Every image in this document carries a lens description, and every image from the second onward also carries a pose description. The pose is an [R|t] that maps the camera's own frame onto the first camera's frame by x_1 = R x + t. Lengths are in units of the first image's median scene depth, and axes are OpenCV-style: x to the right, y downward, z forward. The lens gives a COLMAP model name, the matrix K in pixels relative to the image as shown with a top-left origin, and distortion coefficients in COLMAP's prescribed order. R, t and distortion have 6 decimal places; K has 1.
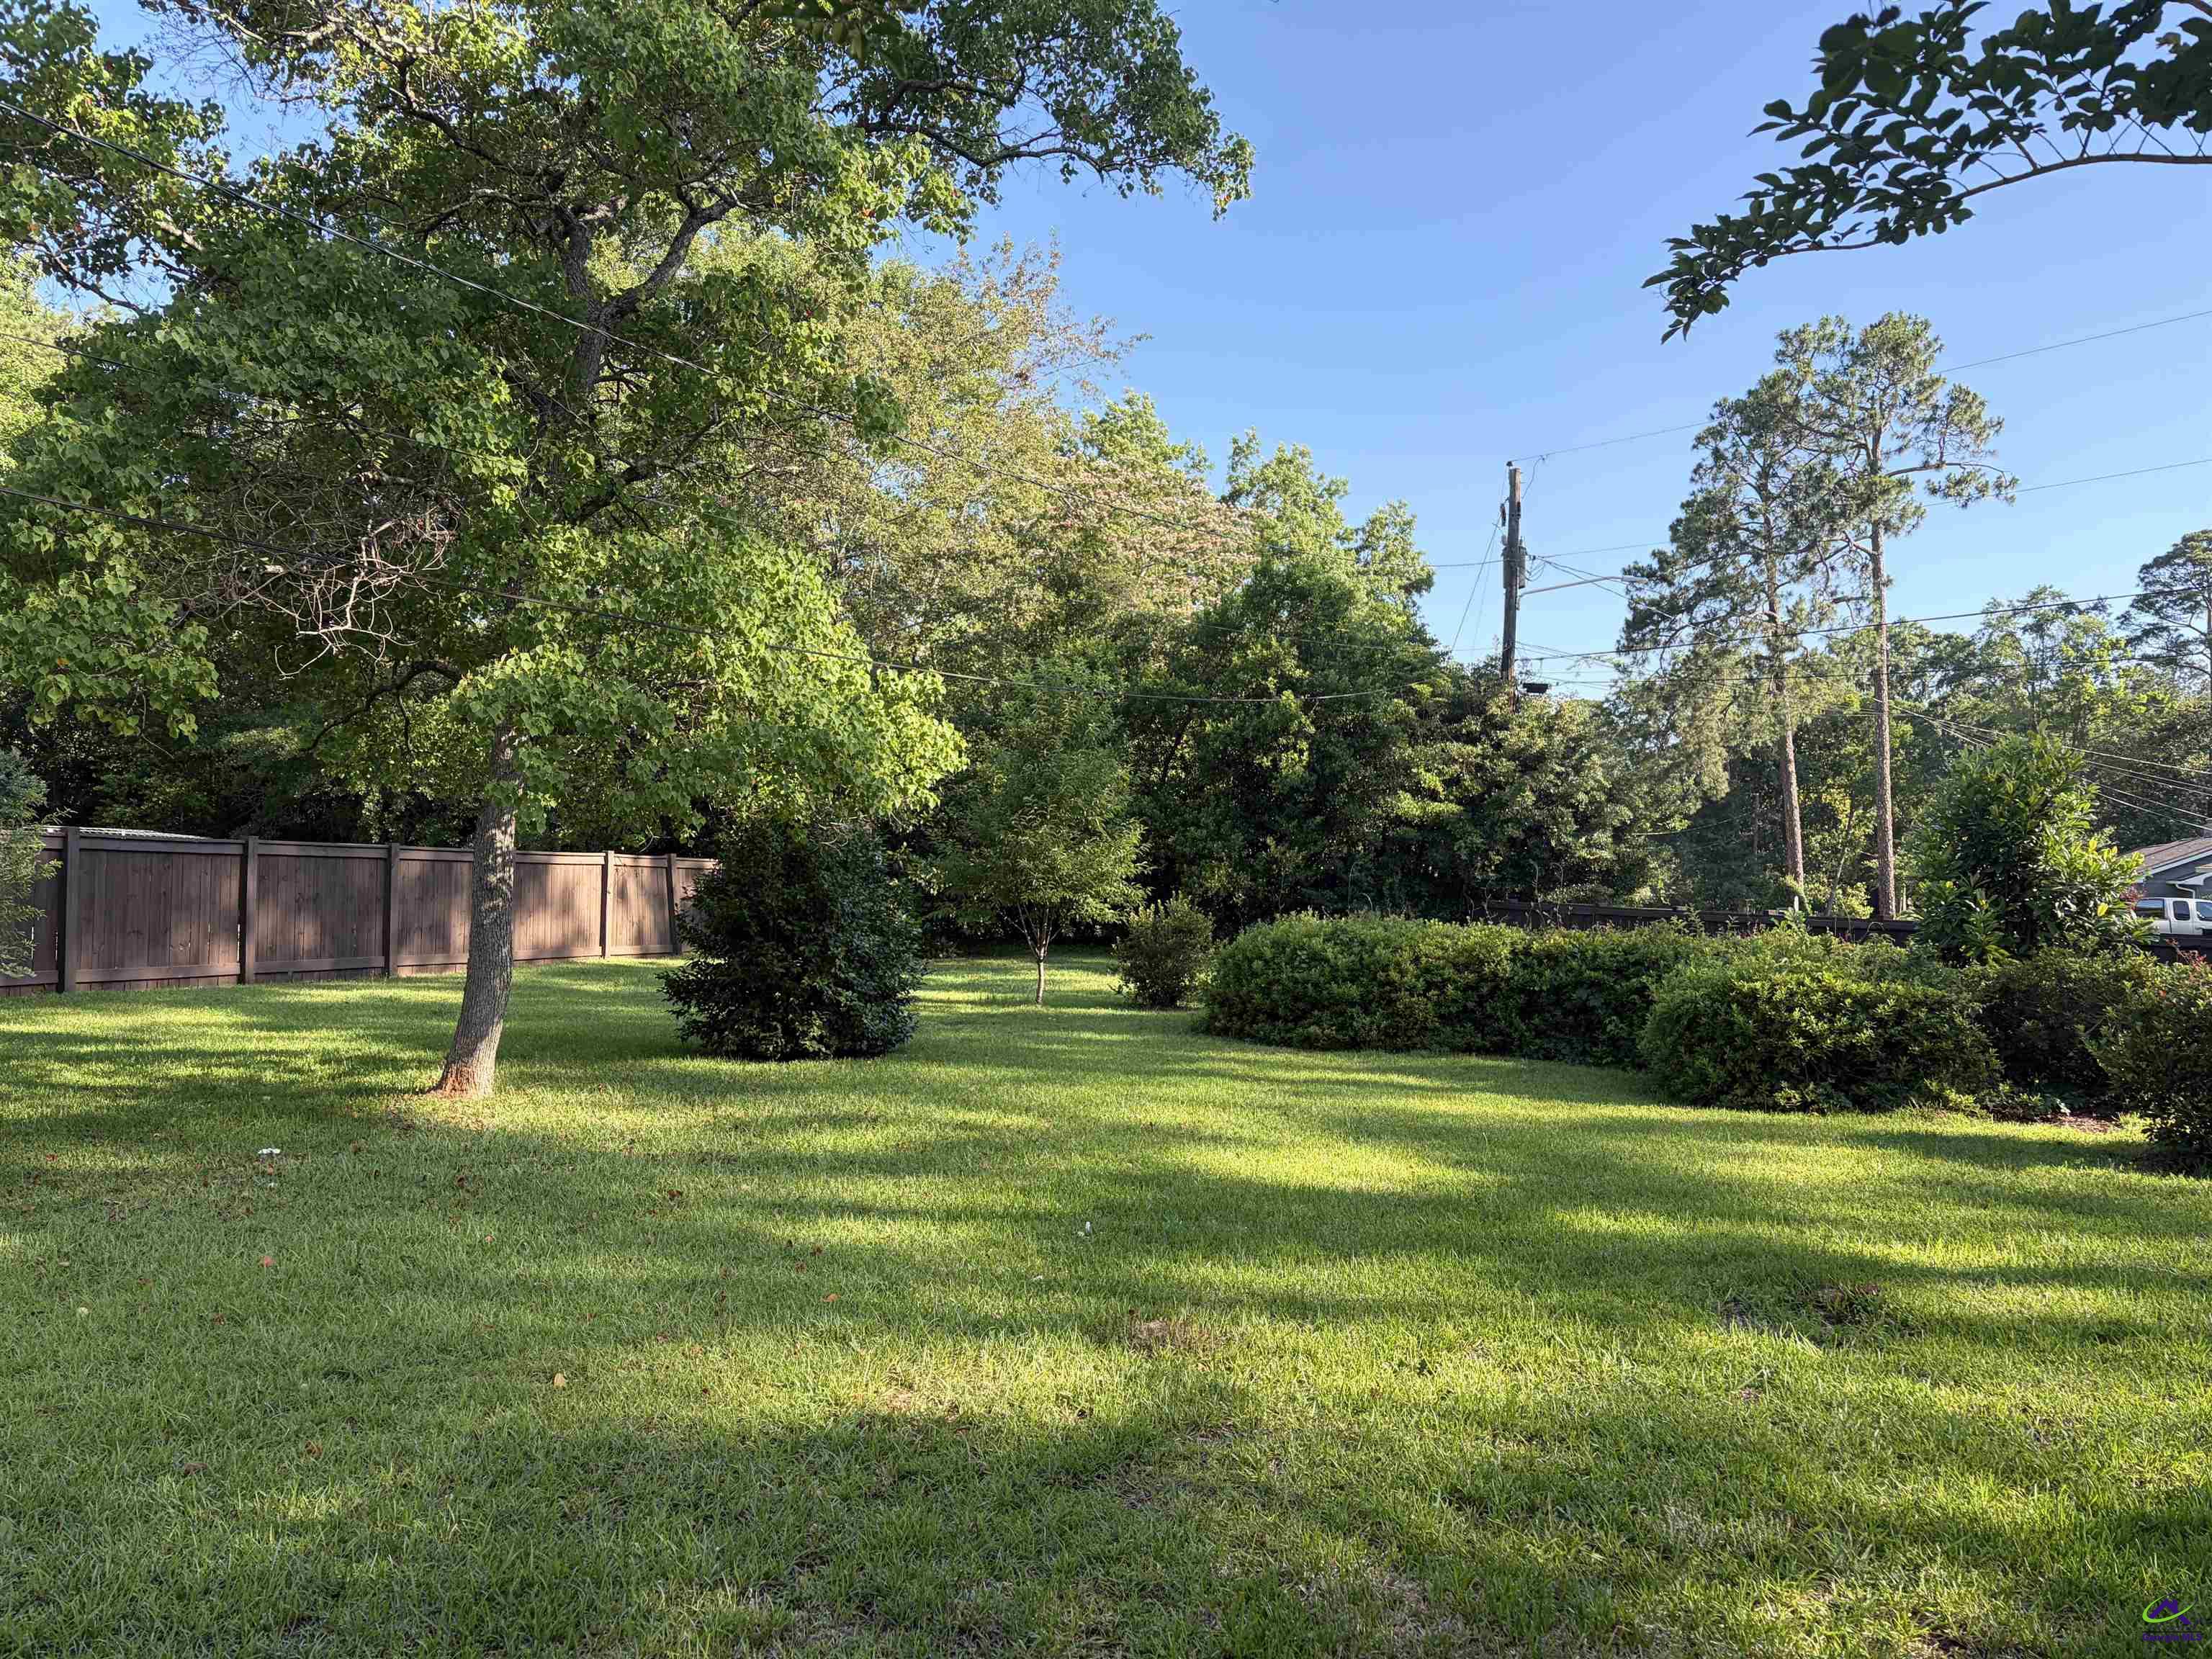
lens RADIAL K [[1653.7, 0, 1106.0], [0, 1653.7, 829.5], [0, 0, 1]] dist [0.004271, 0.001004]
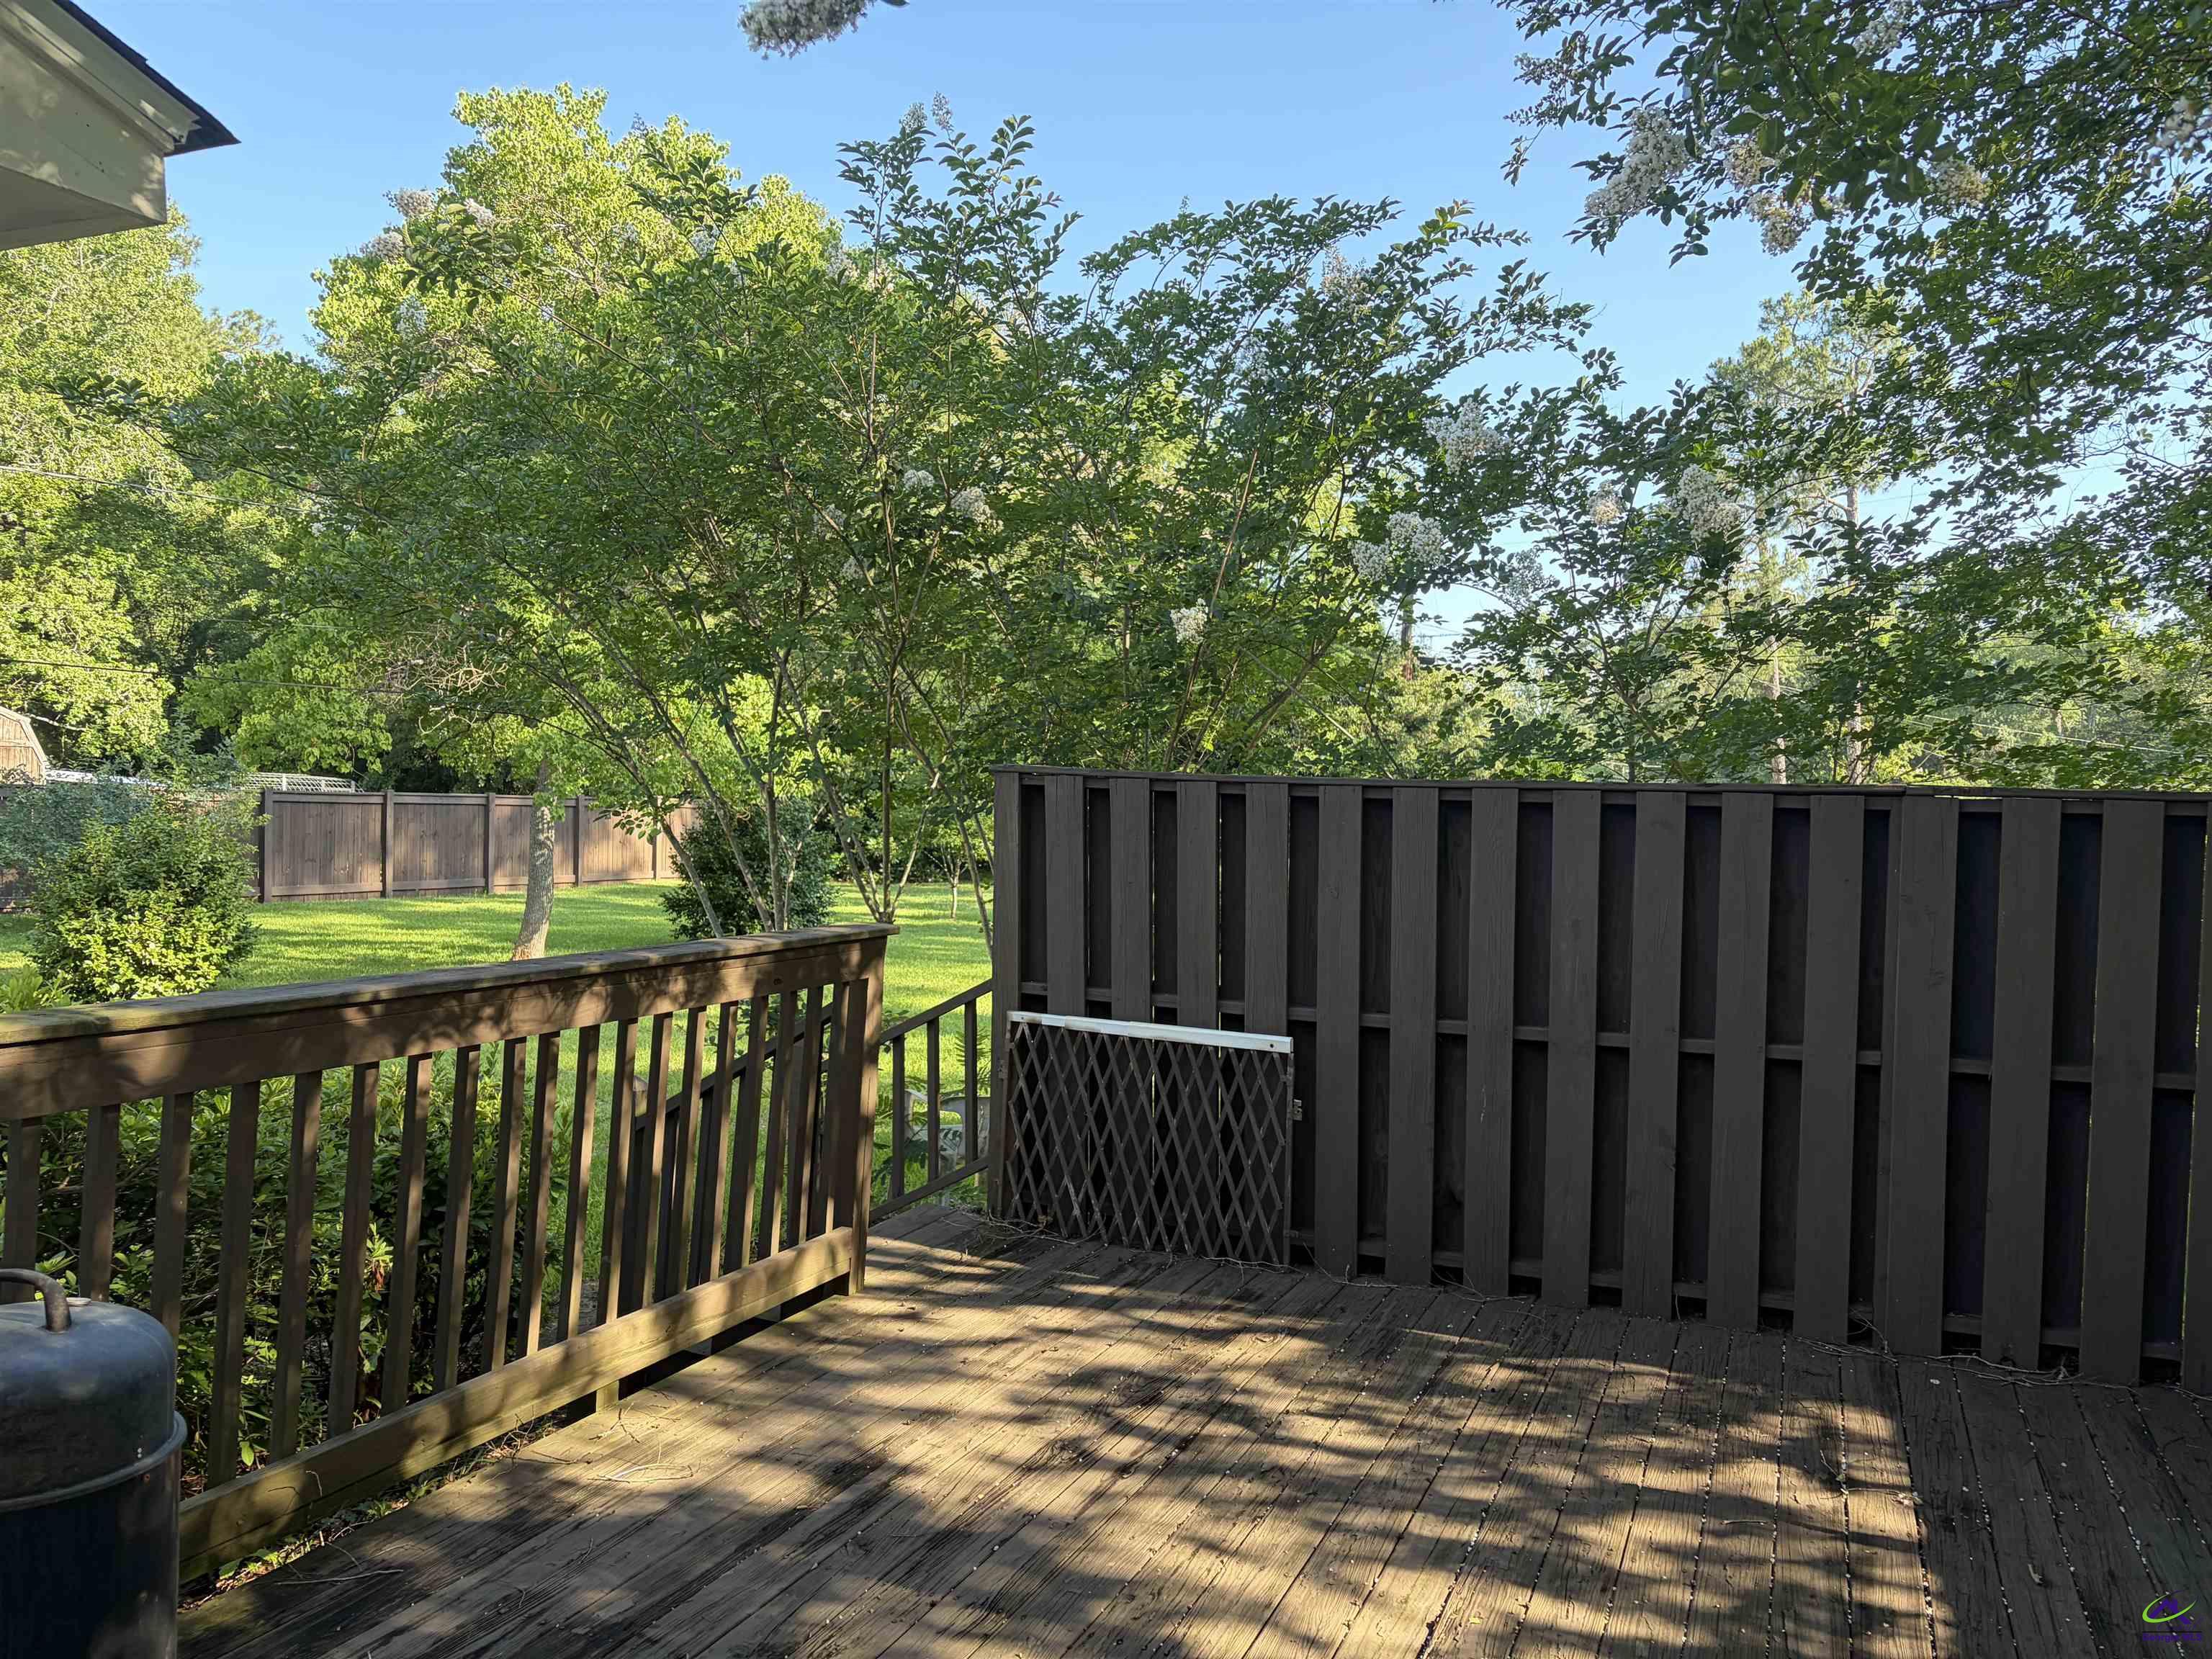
lens RADIAL K [[1669.6, 0, 1106.0], [0, 1669.6, 829.5], [0, 0, 1]] dist [-0.002532, -0.000921]
pose [[0.998130, 0.008197, -0.060574, 0.159366], [-0.005206, 0.998767, 0.049379, -0.034326], [0.060904, -0.048971, 0.996942, -0.340971]]
